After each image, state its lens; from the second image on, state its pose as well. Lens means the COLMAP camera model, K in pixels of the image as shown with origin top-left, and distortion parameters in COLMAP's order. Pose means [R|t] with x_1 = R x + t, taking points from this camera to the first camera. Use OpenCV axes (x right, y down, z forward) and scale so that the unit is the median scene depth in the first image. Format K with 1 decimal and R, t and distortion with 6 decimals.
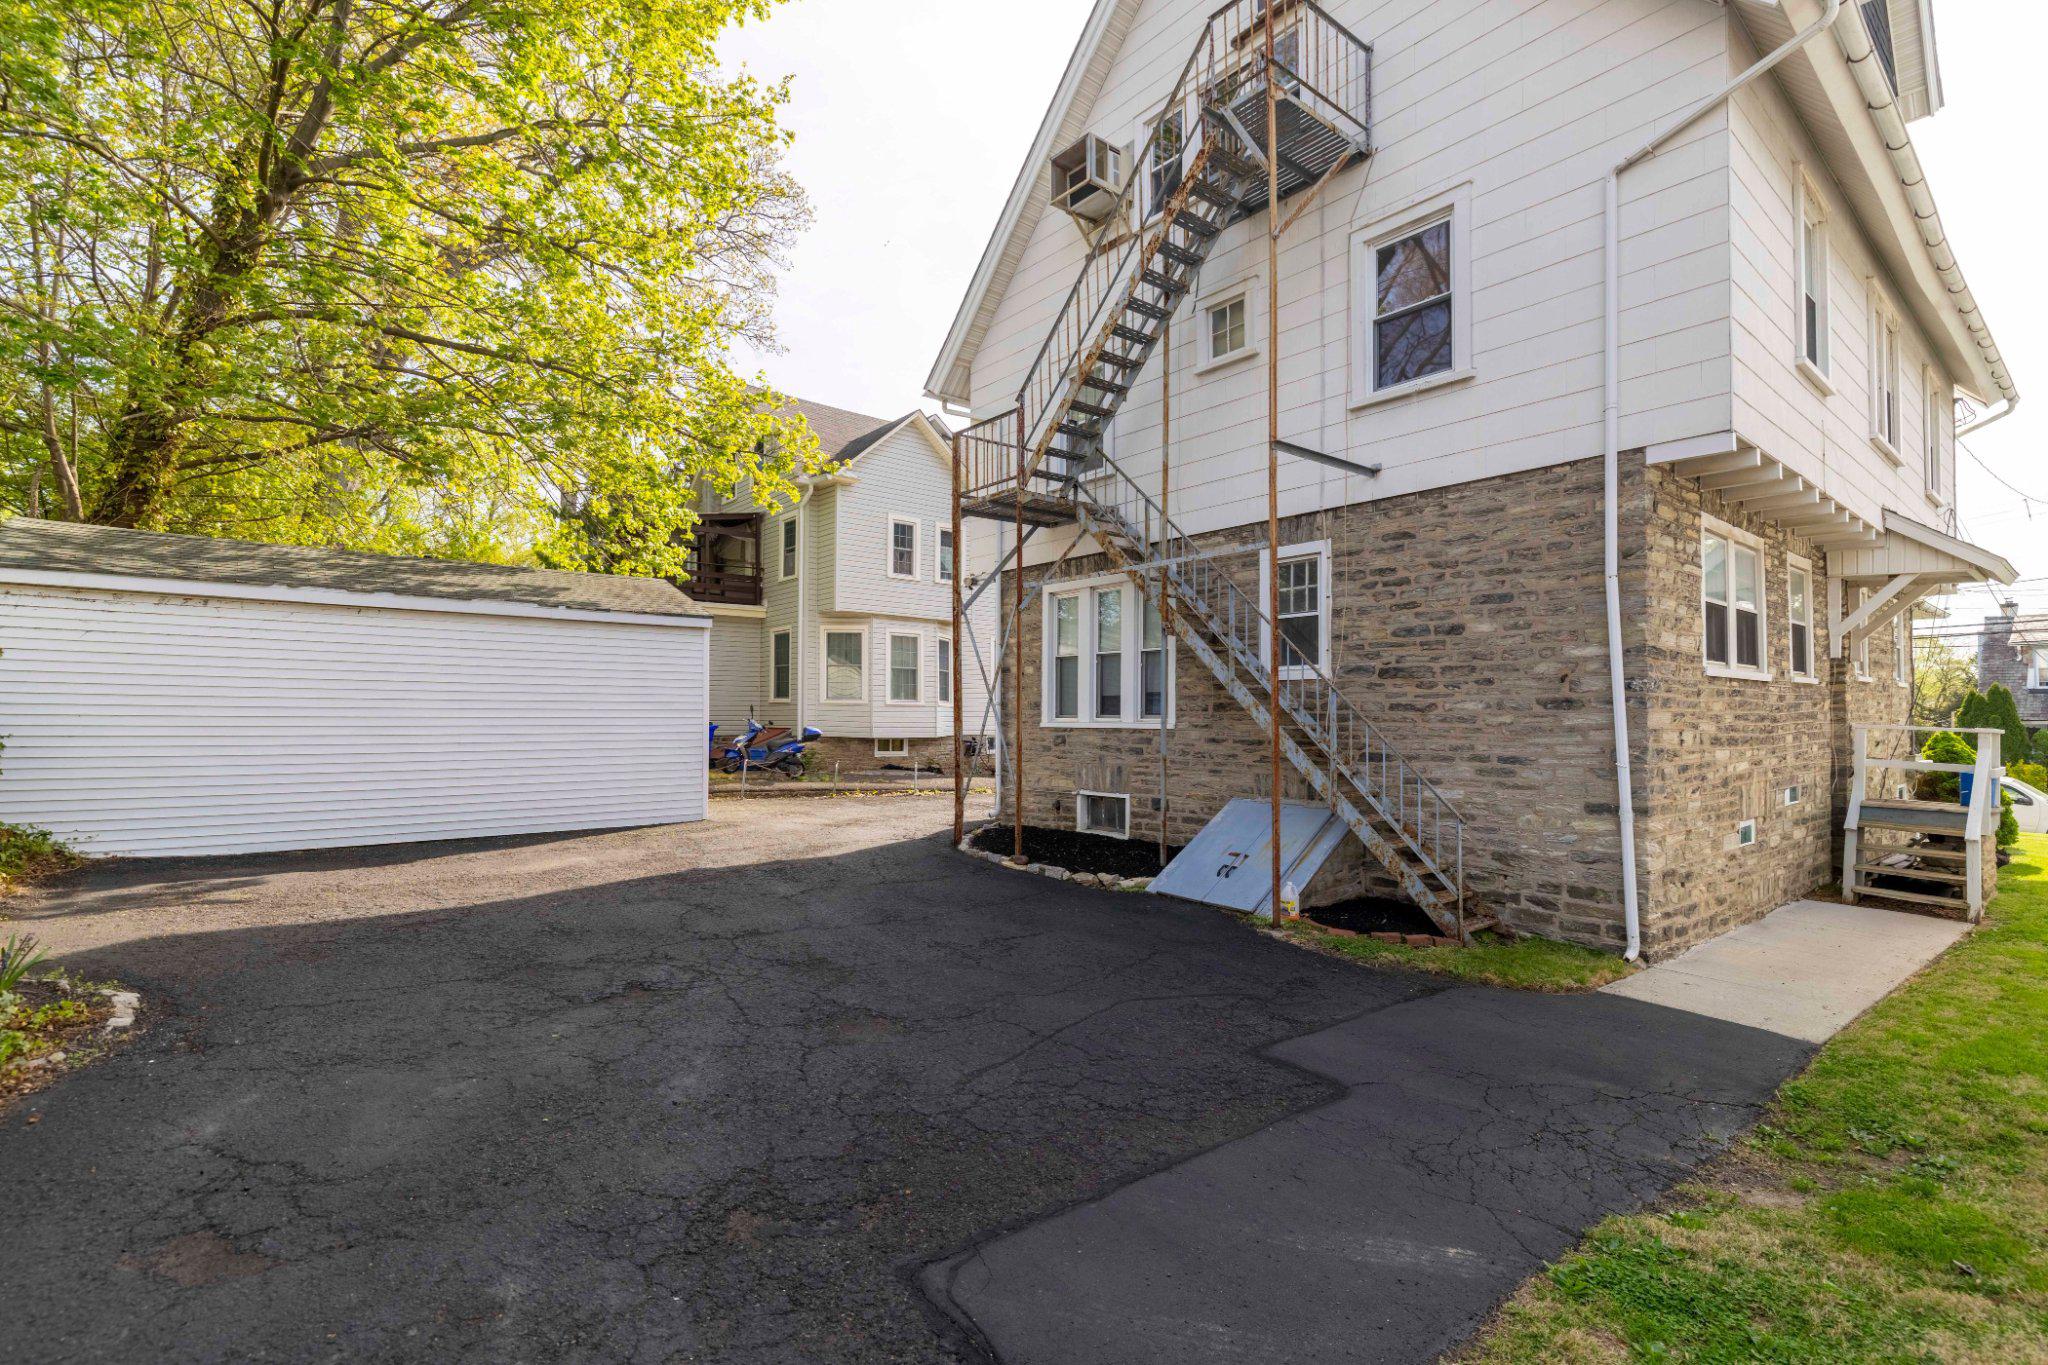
lens RADIAL K [[929.9, 0, 1024.0], [0, 929.9, 682.5], [0, 0, 1]] dist [0.001087, 0.000317]
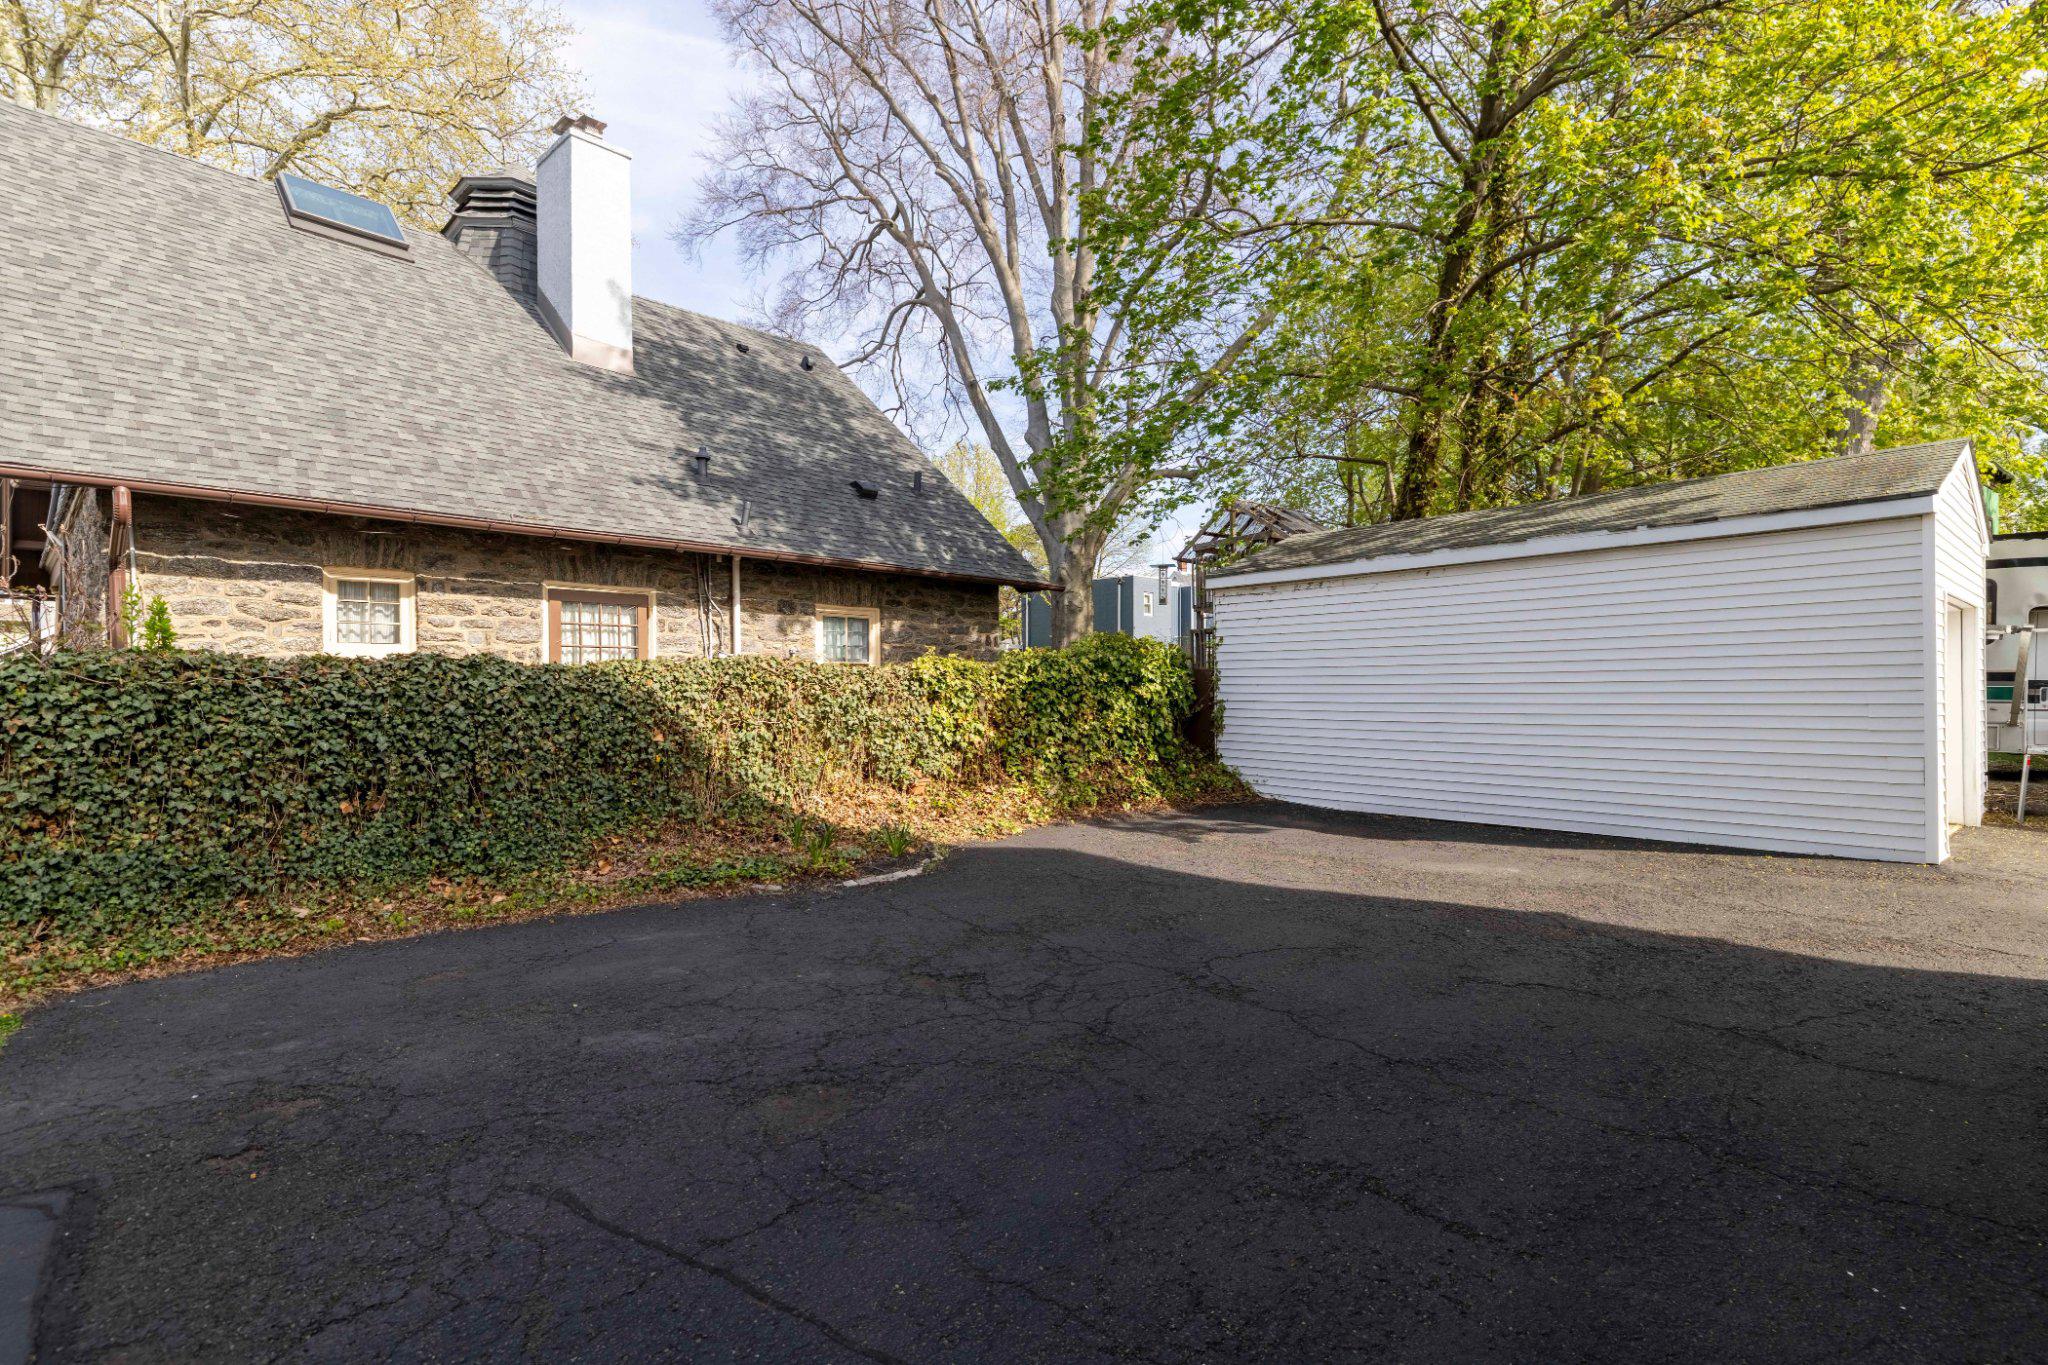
lens RADIAL K [[980.6, 0, 1024.0], [0, 980.6, 682.5], [0, 0, 1]] dist [0.000476, 0.000914]
pose [[0.021493, -0.015749, -0.999645, 0.569129], [0.040800, 0.999057, -0.014862, 0.069079], [0.998936, -0.040466, 0.022115, 1.150710]]
